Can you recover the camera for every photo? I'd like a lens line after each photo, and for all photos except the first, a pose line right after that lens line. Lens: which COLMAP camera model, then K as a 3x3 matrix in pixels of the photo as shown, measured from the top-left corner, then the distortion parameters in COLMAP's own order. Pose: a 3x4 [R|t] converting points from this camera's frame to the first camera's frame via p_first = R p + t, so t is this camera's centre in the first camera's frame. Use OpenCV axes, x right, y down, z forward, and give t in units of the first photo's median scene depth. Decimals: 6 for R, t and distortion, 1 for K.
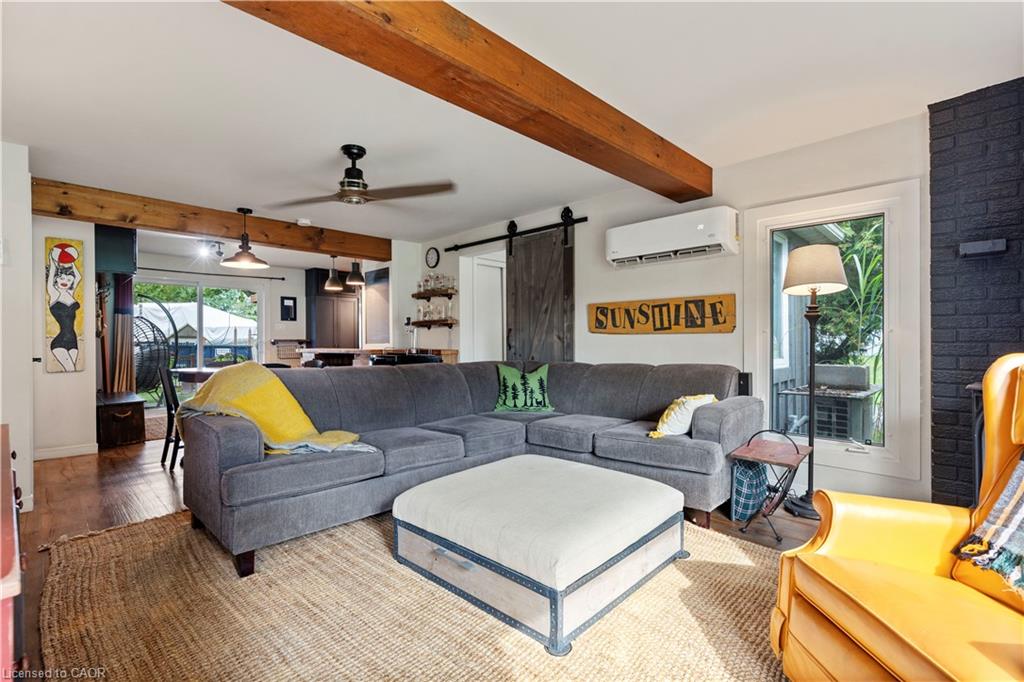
lens RADIAL K [[464.9, 0, 512.4], [0, 464.9, 342.7], [0, 0, 1]] dist [0.002425, 0.000502]
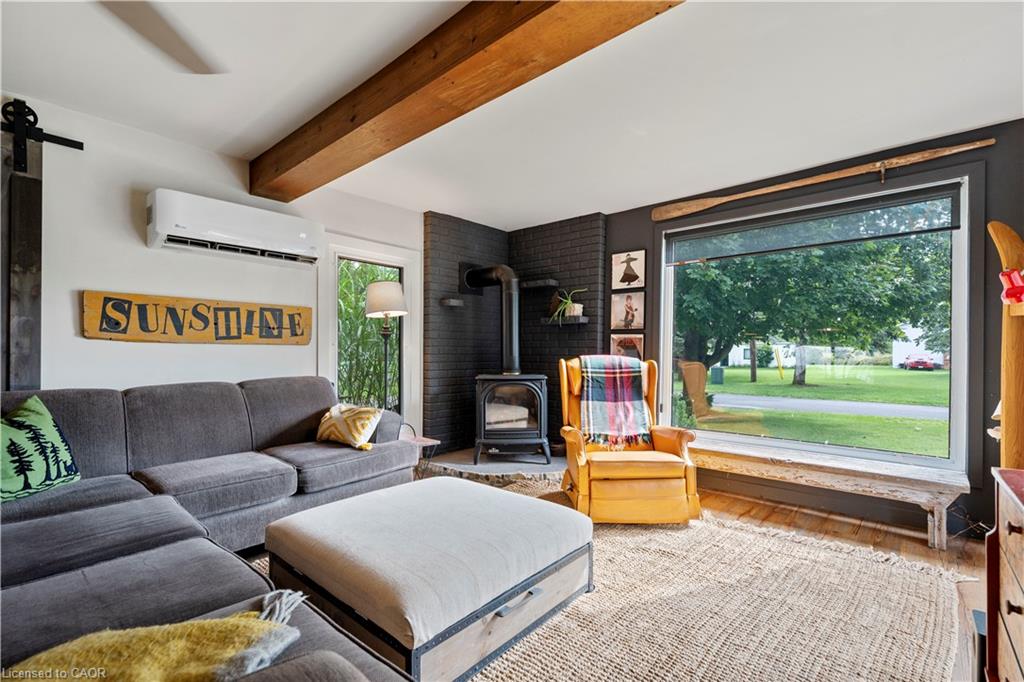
lens RADIAL K [[464.9, 0, 493.6], [0, 464.9, 356.0], [0, 0, 1]] dist [0.002425, 0.000502]
pose [[-0.043240, -0.000261, 0.999065, -0.517762], [0.002766, 0.999996, 0.000381, 0.003333], [-0.999061, 0.002779, -0.043239, 0.567927]]
